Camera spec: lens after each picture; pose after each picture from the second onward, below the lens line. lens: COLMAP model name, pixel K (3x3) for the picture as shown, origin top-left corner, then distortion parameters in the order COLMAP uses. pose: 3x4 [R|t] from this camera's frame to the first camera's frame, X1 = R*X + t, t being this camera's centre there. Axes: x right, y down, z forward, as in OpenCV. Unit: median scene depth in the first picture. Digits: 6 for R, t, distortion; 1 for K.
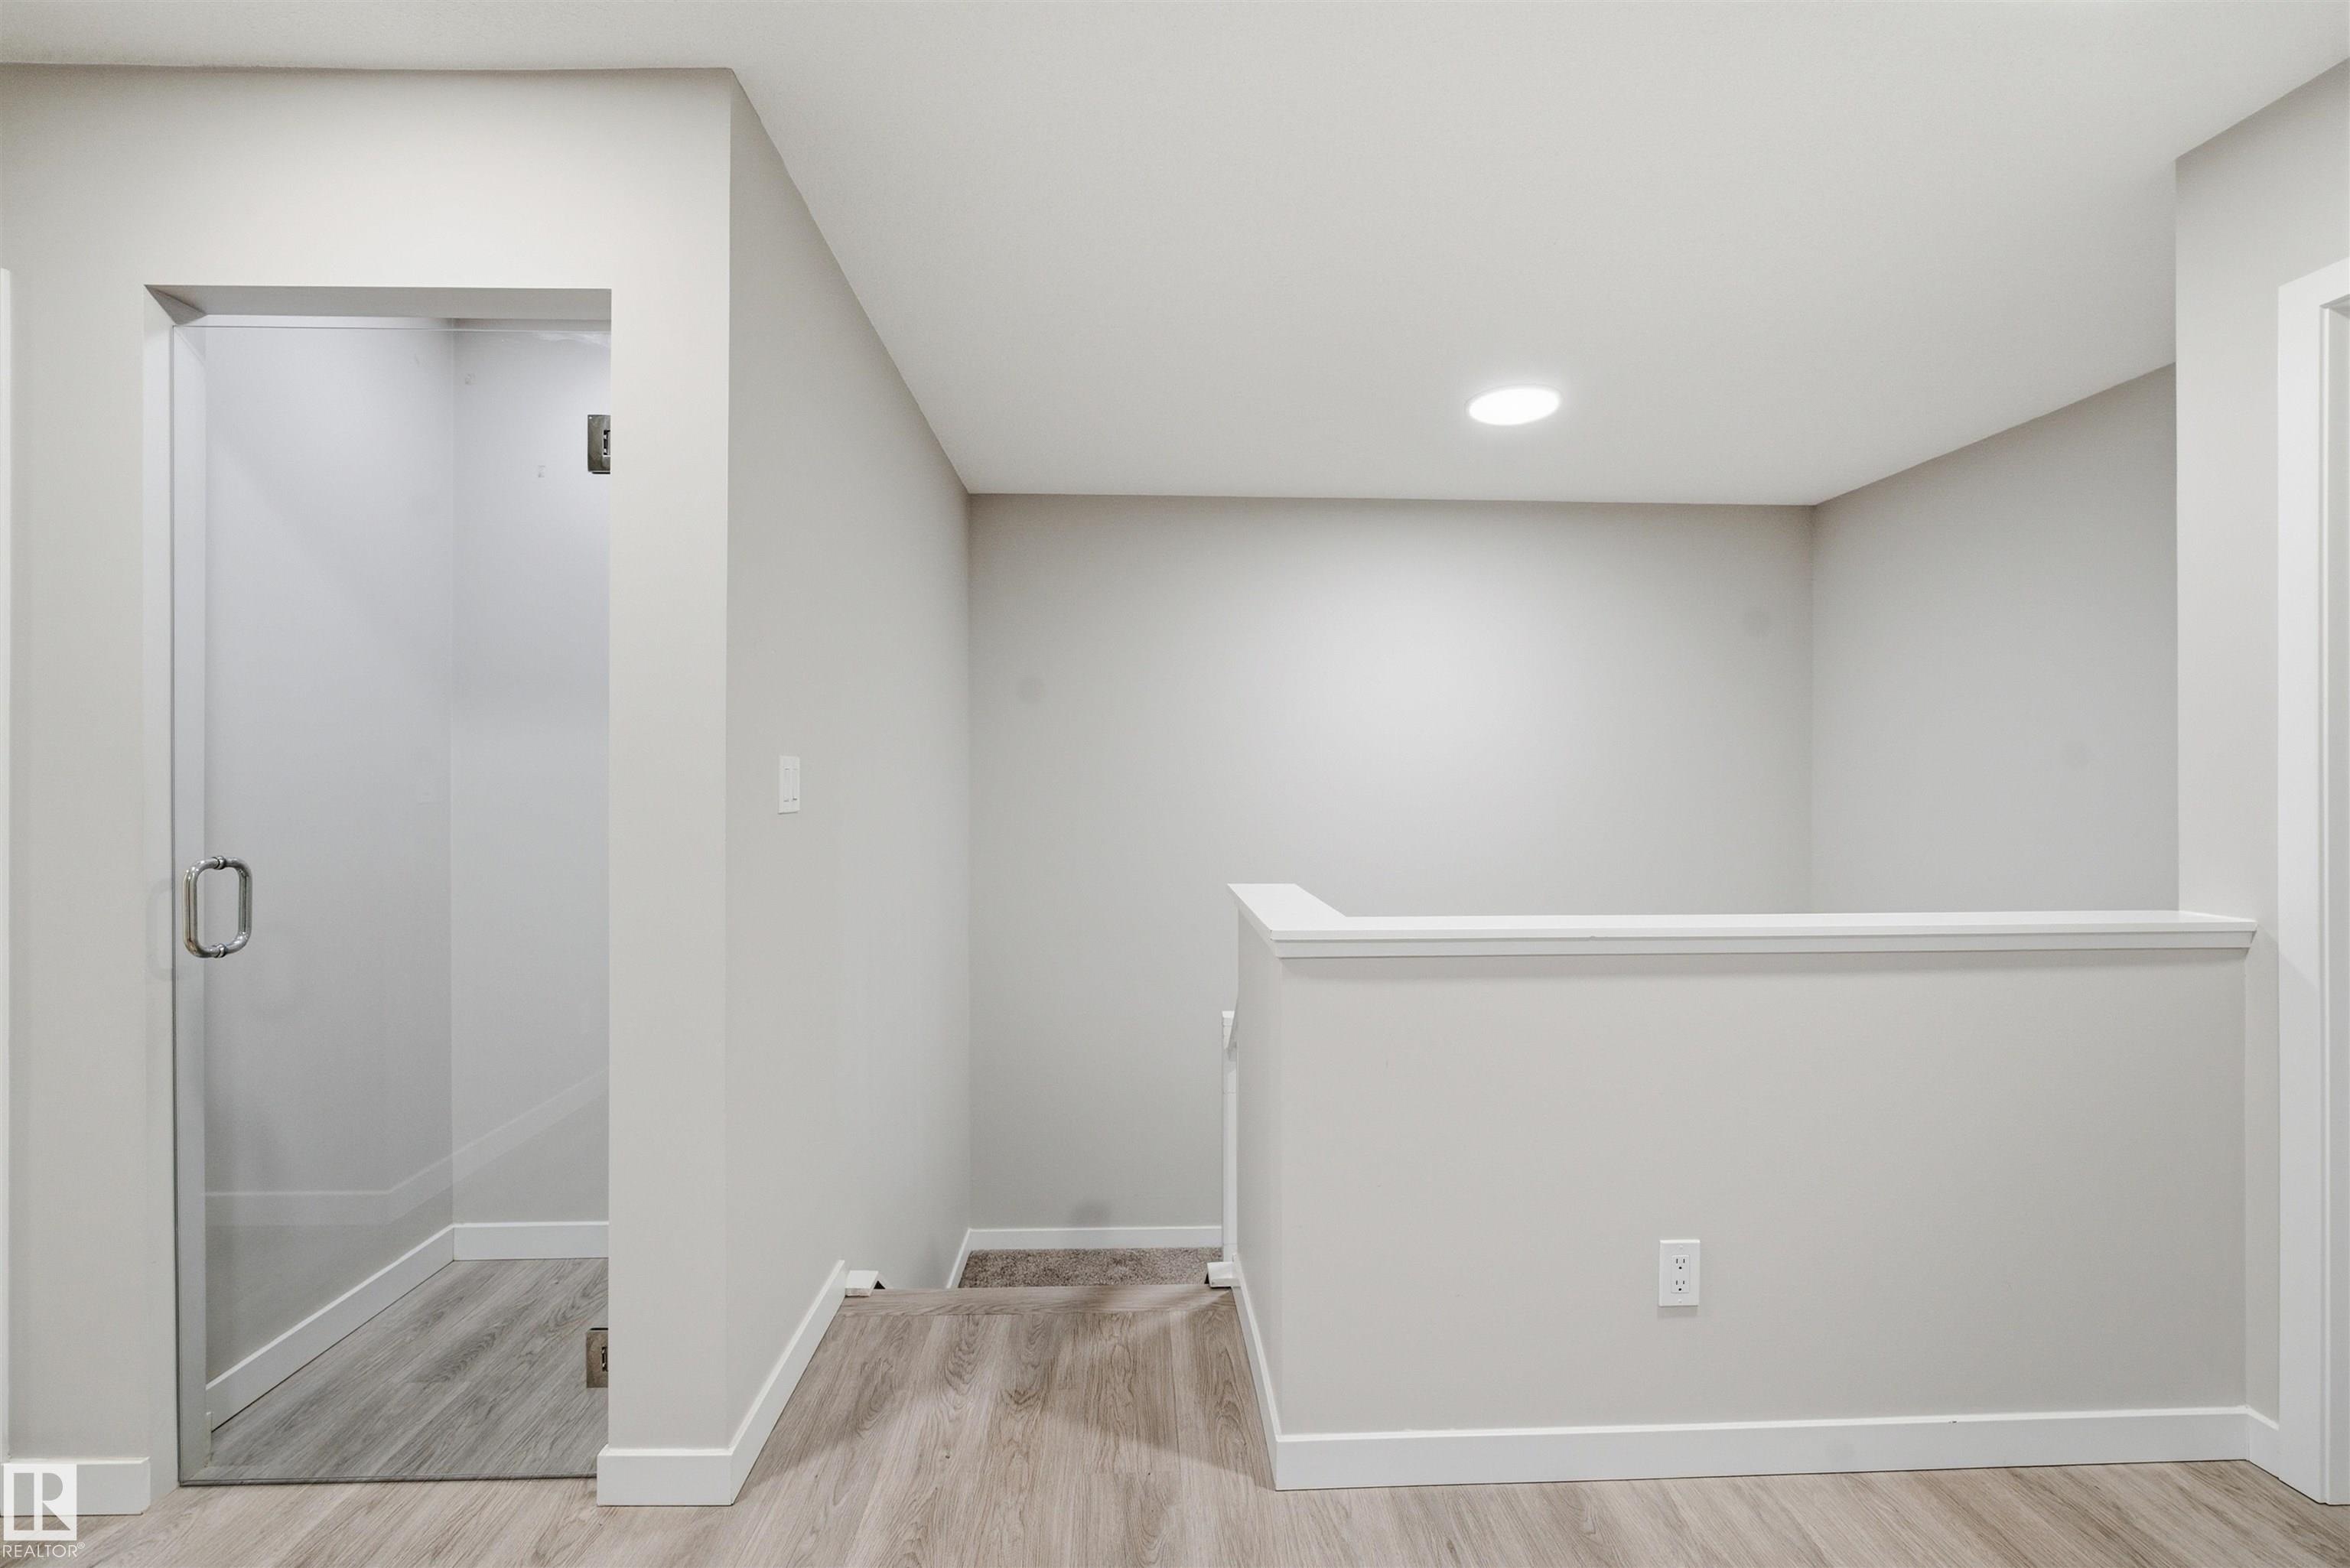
lens RADIAL K [[1047.9, 0, 1170.2], [0, 1047.9, 777.7], [0, 0, 1]] dist [-0.011056, 0.003485]
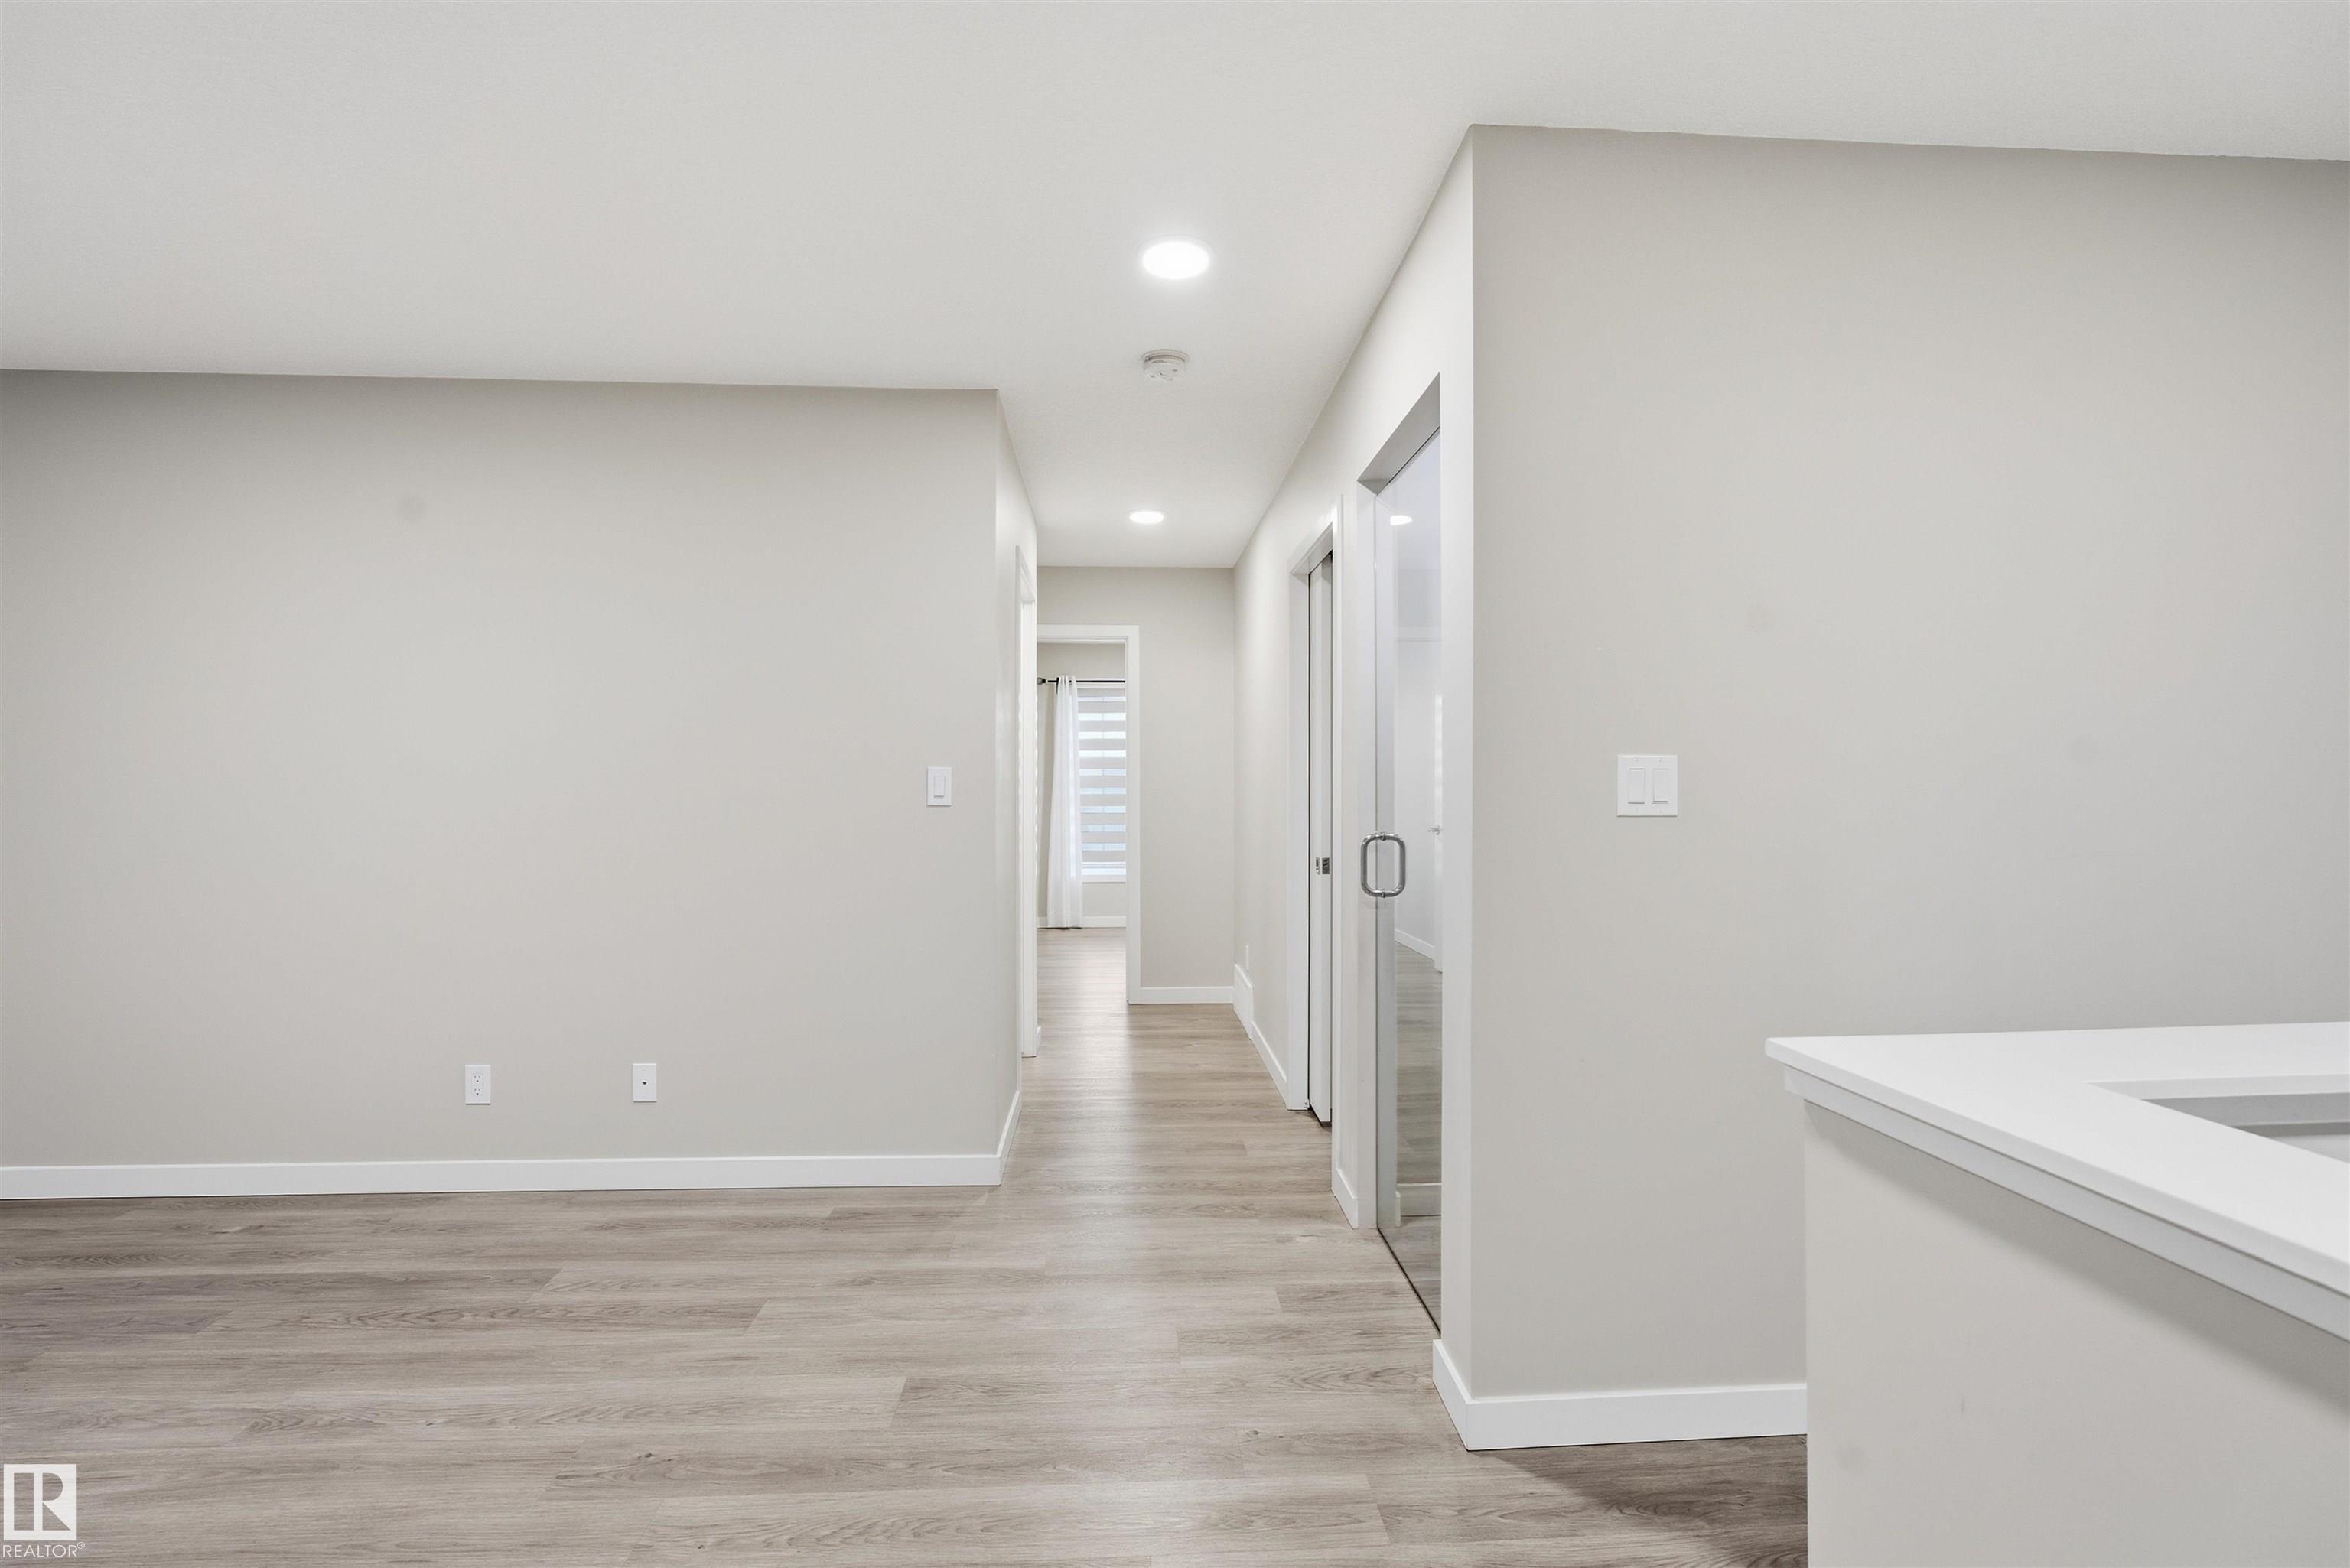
lens RADIAL K [[1047.9, 0, 1169.2], [0, 1047.9, 787.6], [0, 0, 1]] dist [-0.011056, 0.003485]
pose [[0.032872, 0.007518, -0.999431, 0.616350], [0.001411, 0.999970, 0.007569, -0.002789], [0.999459, -0.001659, 0.032860, 0.617715]]
